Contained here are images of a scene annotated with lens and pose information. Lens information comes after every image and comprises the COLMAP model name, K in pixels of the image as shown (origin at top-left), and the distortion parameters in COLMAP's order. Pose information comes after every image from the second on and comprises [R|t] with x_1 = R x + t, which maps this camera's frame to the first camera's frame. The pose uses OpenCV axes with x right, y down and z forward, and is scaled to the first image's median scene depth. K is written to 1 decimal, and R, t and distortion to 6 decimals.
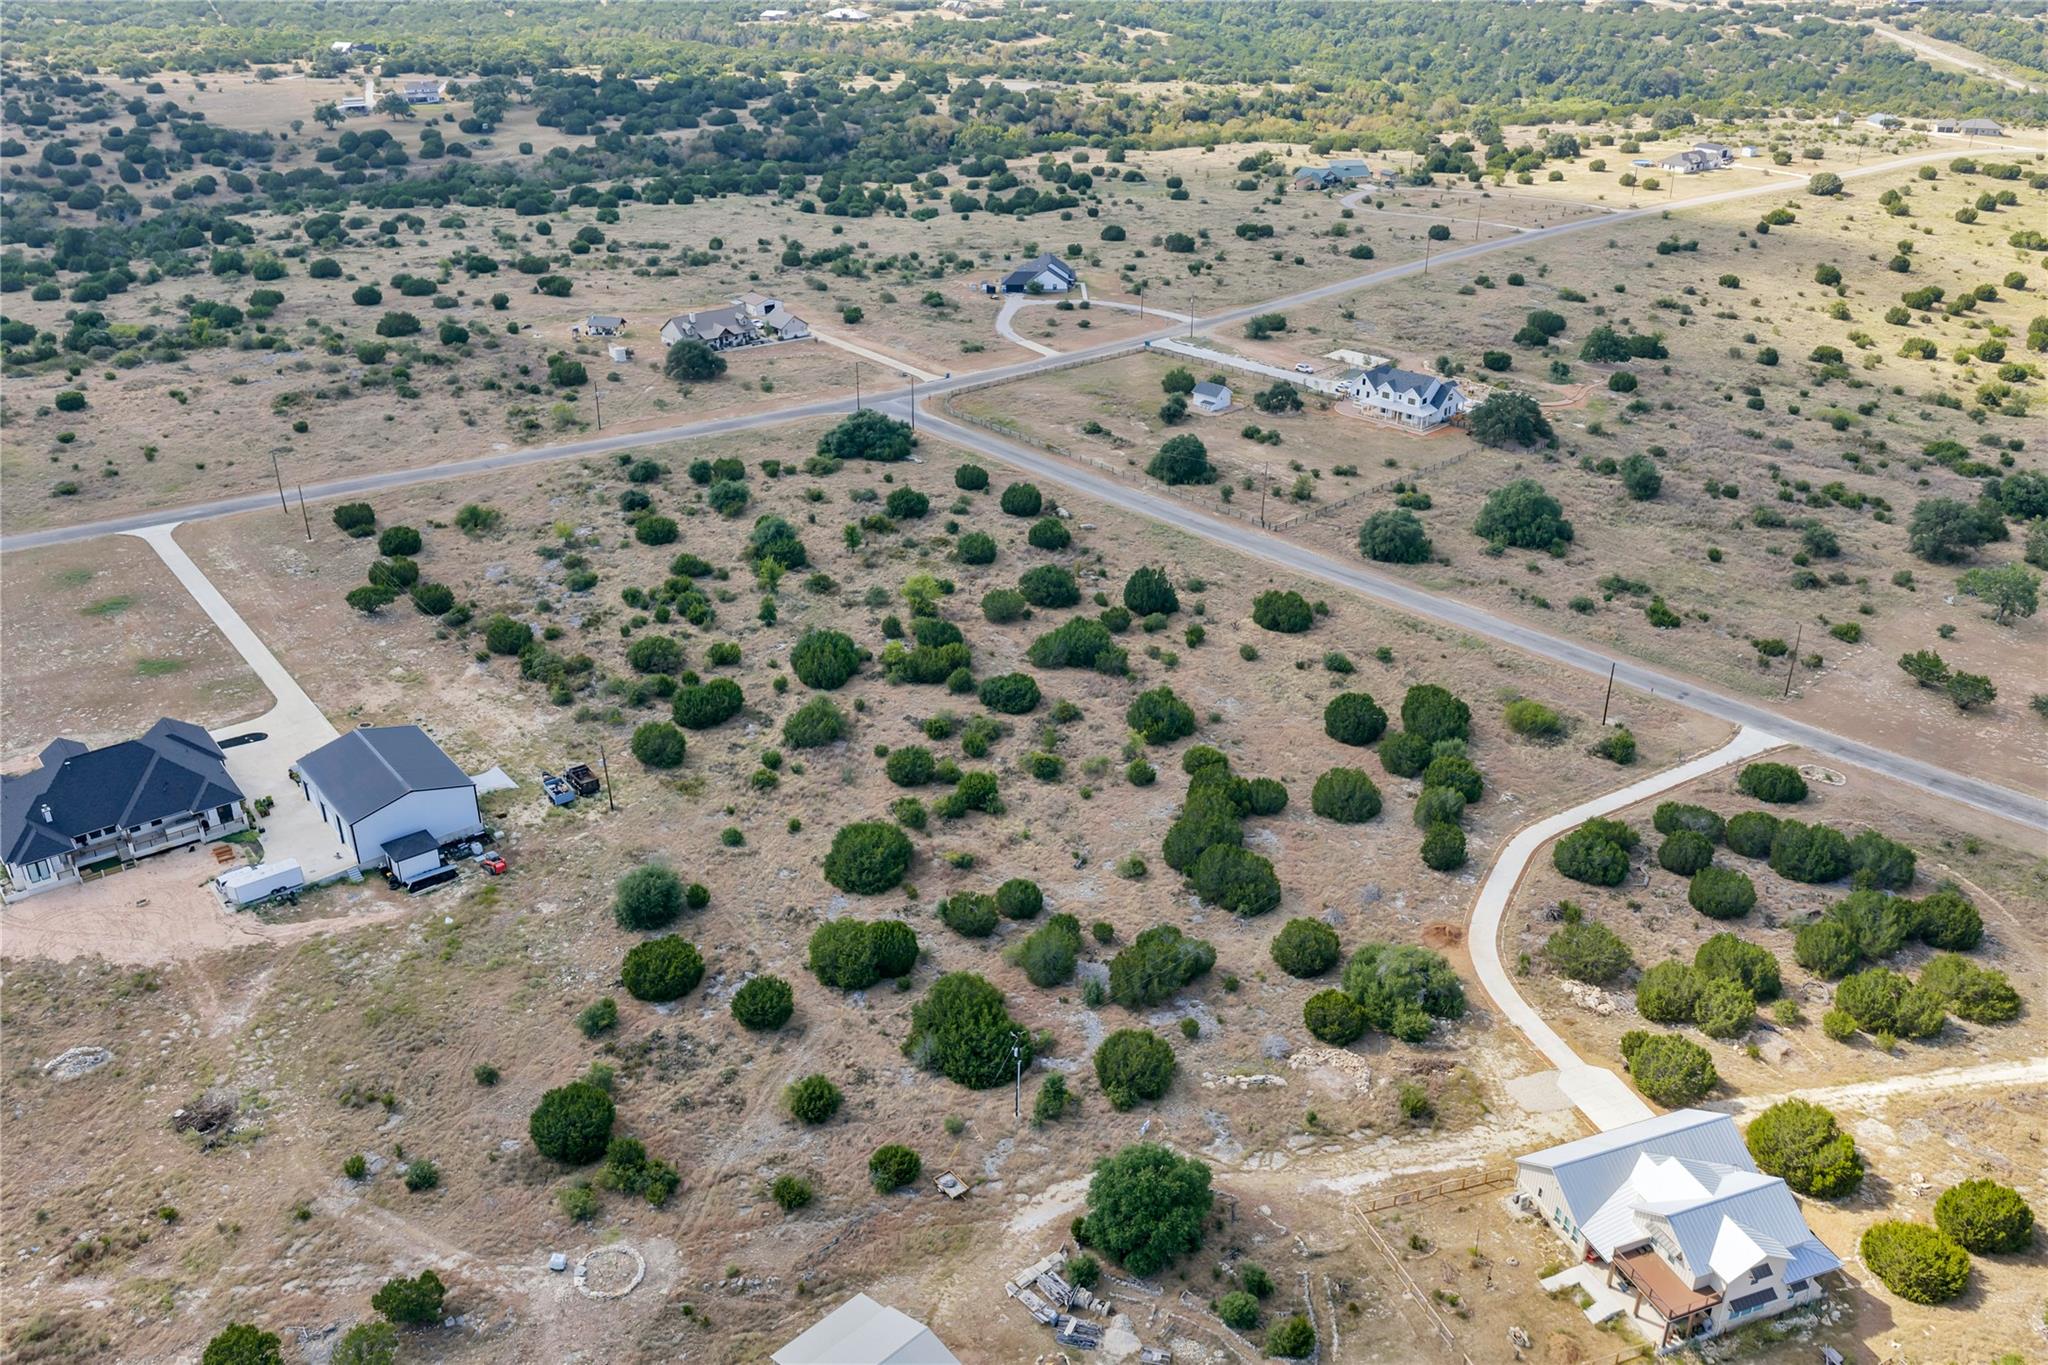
lens RADIAL K [[1725.7, 0, 1024.0], [0, 1725.7, 682.5], [0, 0, 1]] dist [0.008543, -0.002952]
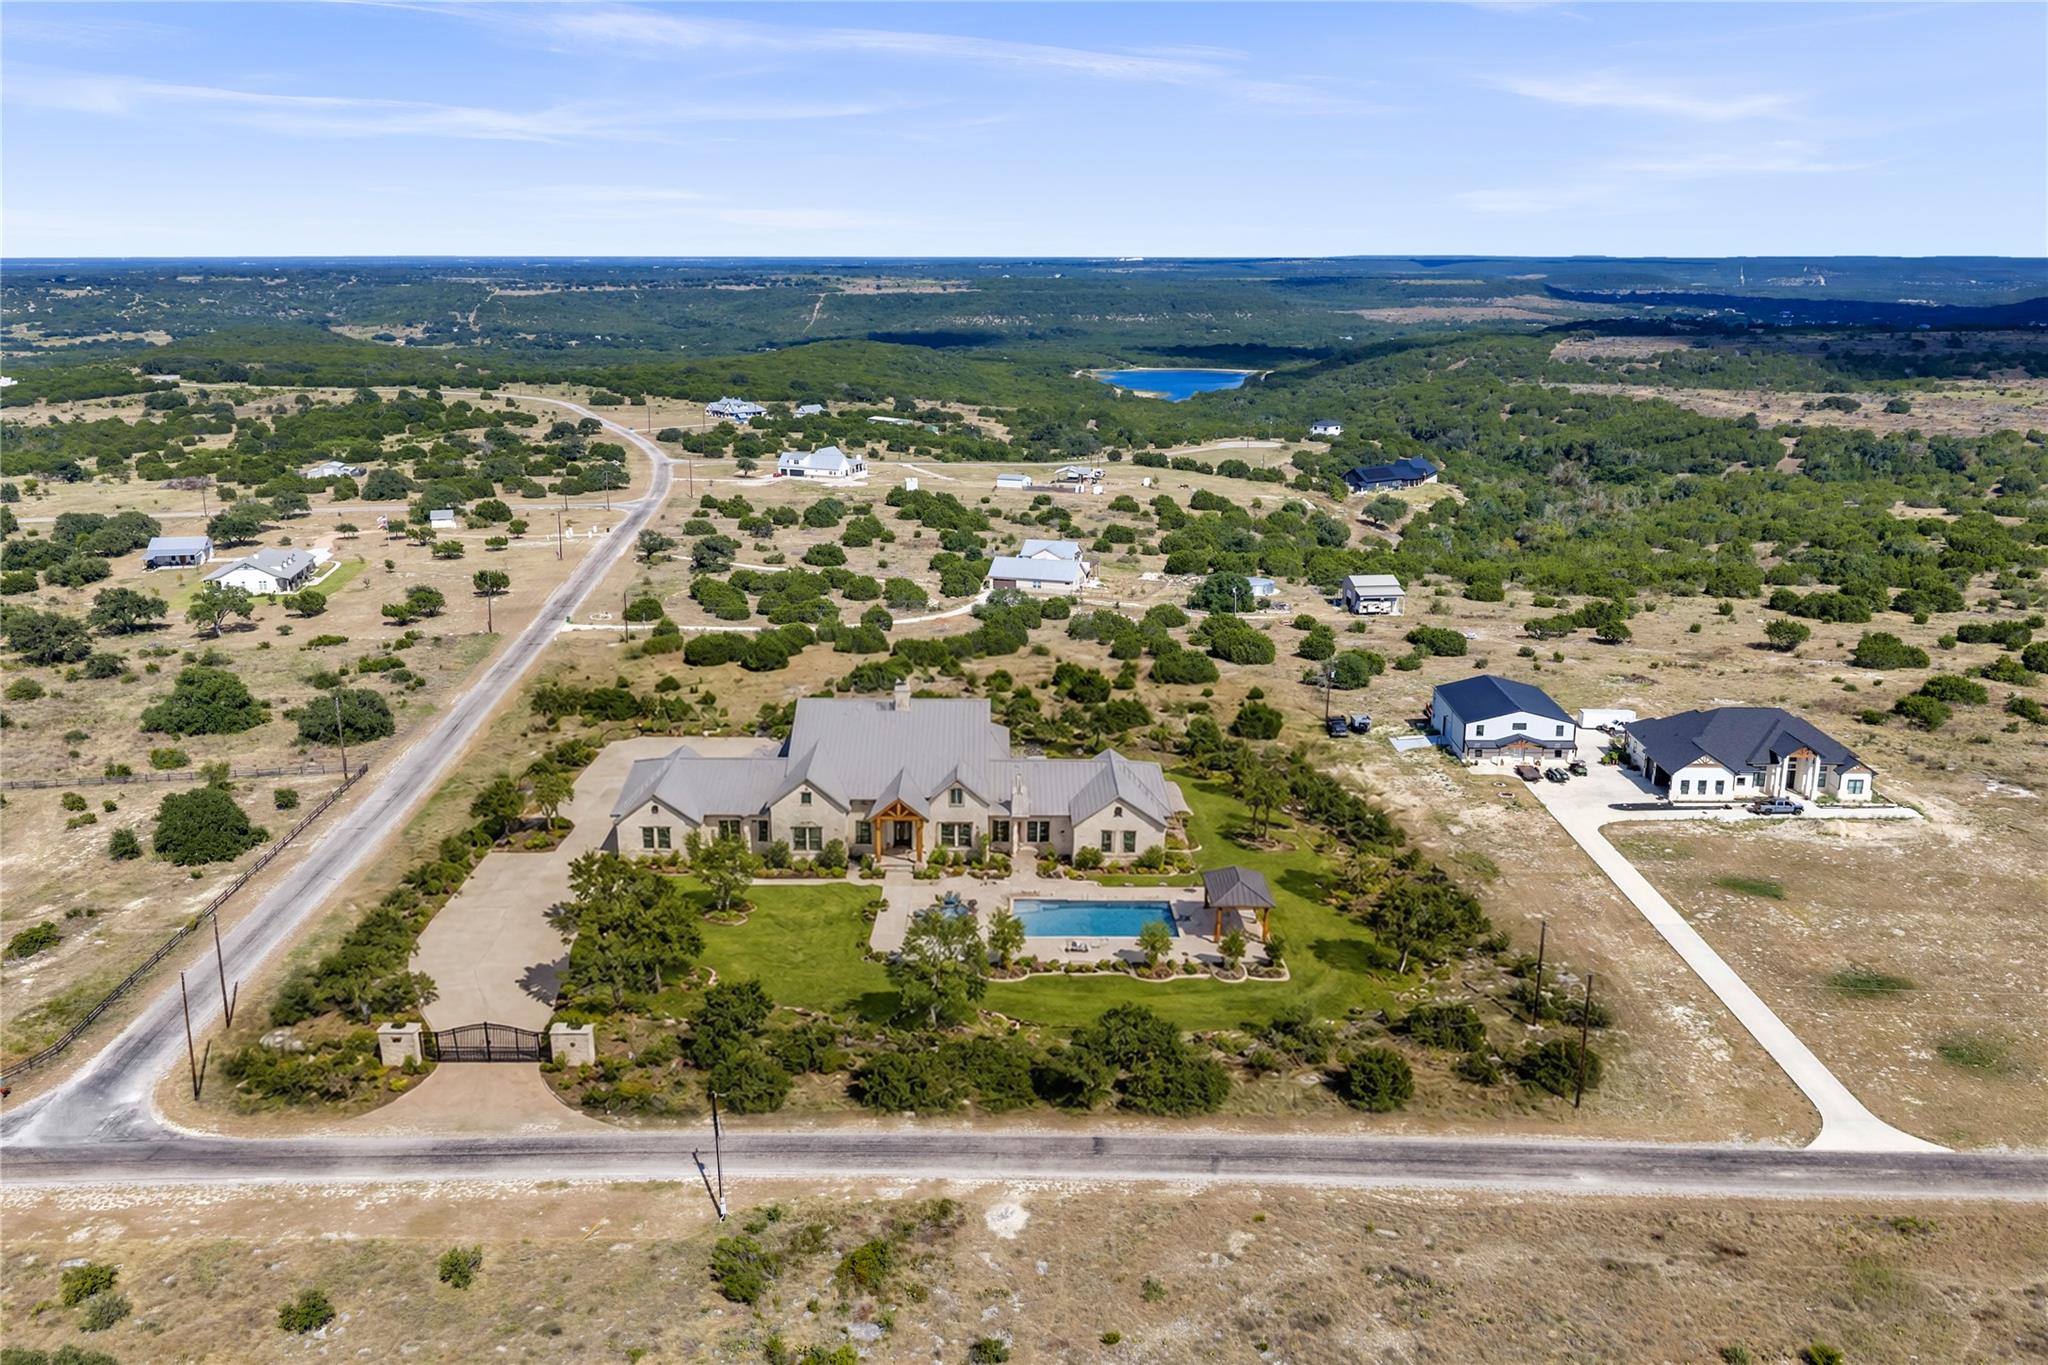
lens RADIAL K [[1725.7, 0, 1024.0], [0, 1725.7, 682.5], [0, 0, 1]] dist [0.008543, -0.002952]
pose [[-0.778216, -0.145787, 0.610840, -0.614793], [0.293335, 0.775666, 0.558836, -0.515370], [-0.555279, 0.614076, -0.560871, 1.354941]]
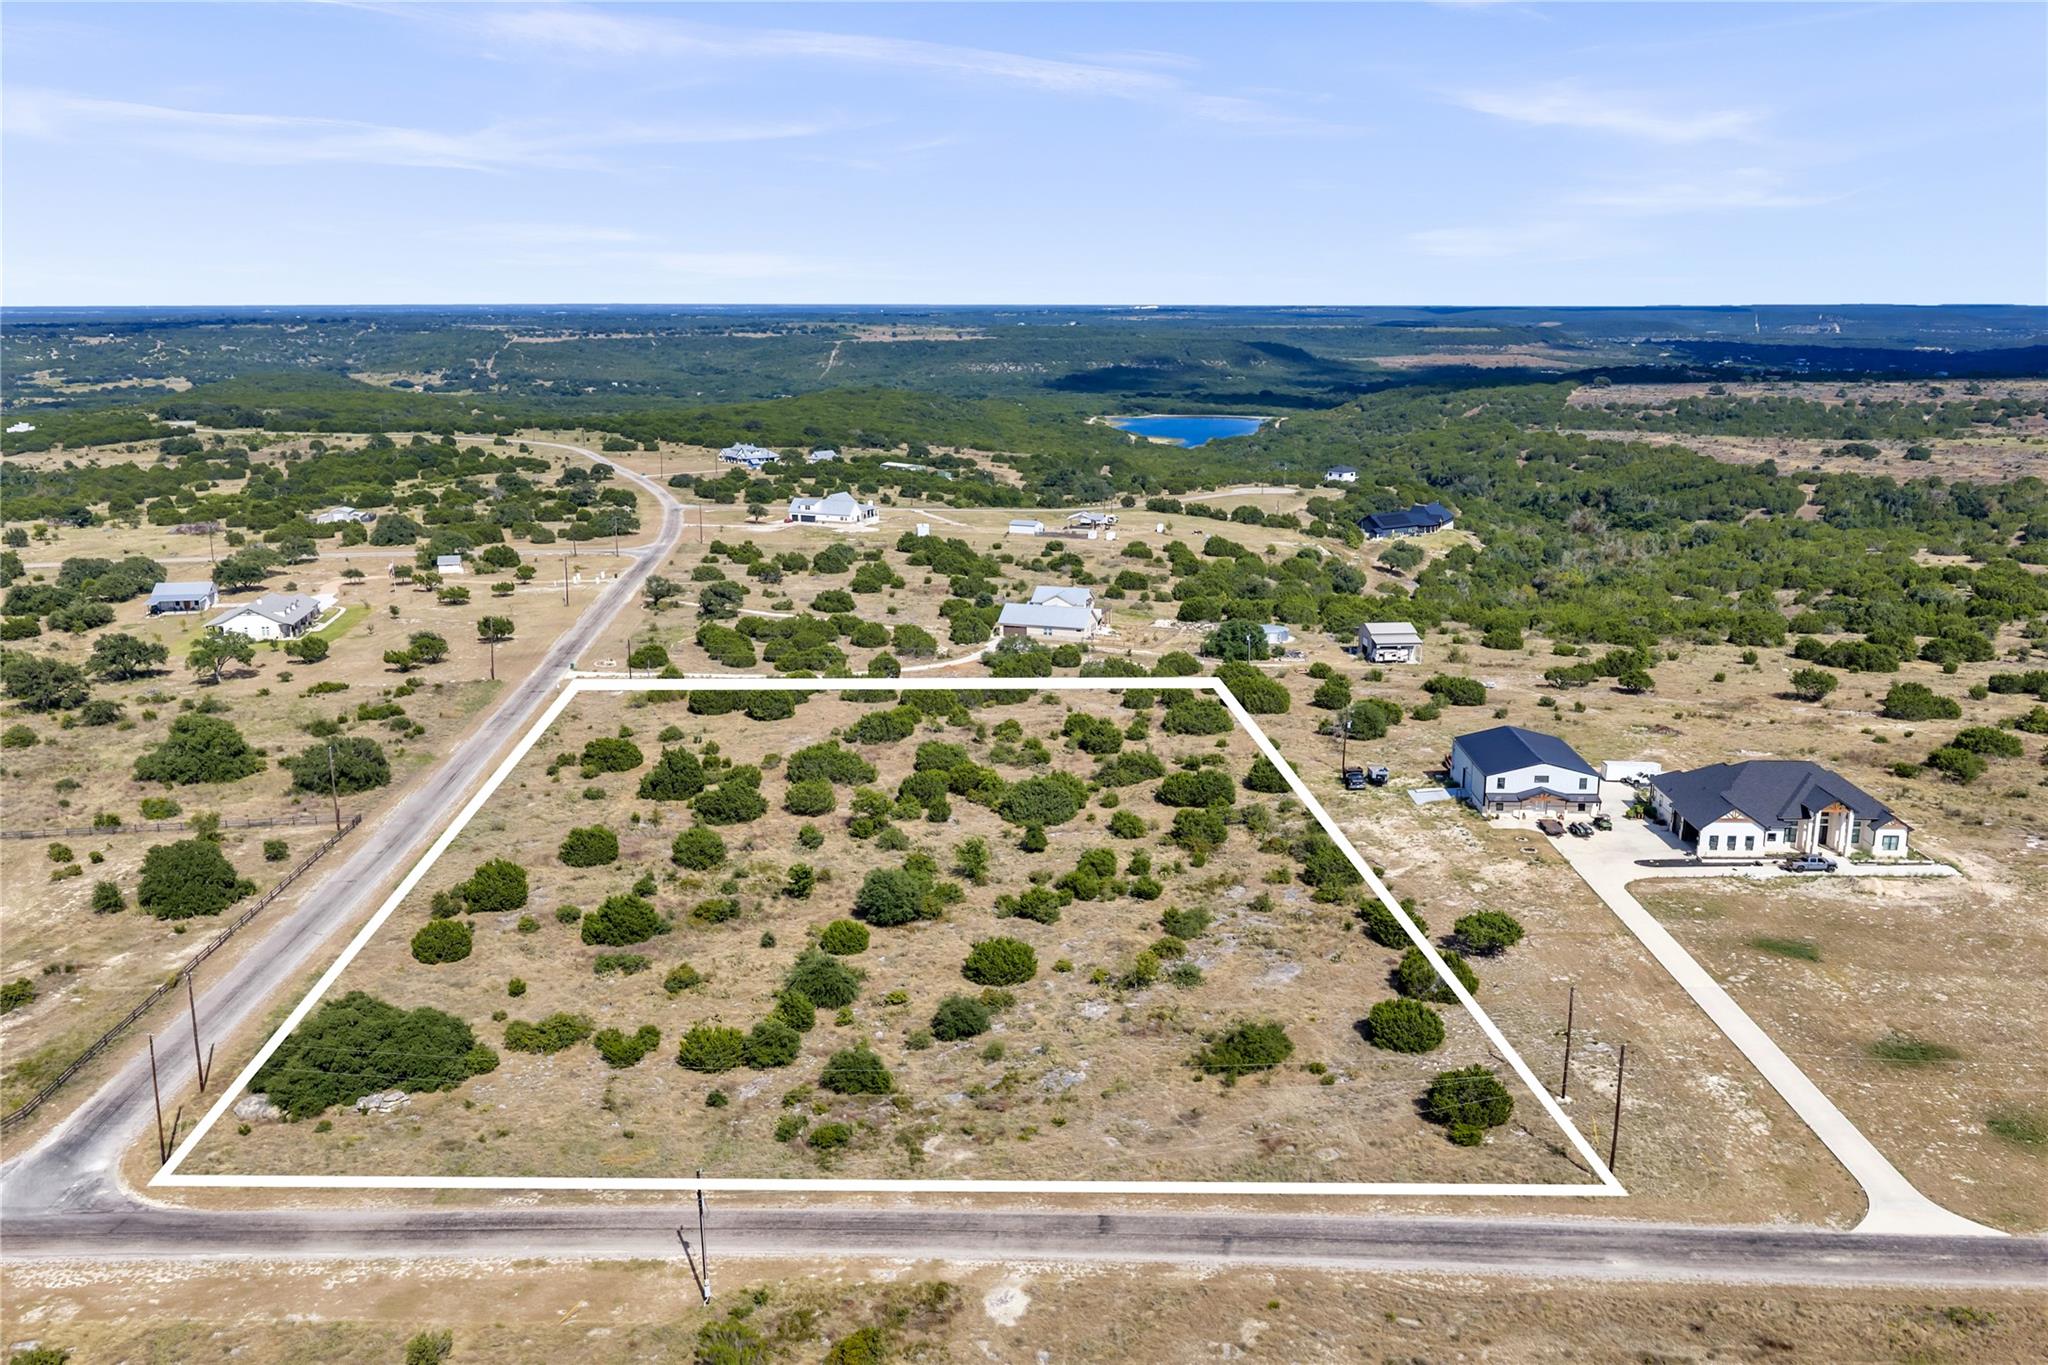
lens RADIAL K [[1725.7, 0, 1024.0], [0, 1725.7, 682.5], [0, 0, 1]] dist [0.008543, -0.002952]
pose [[-0.772551, -0.131107, 0.621269, -0.604854], [0.296473, 0.790760, 0.535540, -0.504917], [-0.561488, 0.597922, -0.572033, 1.340664]]
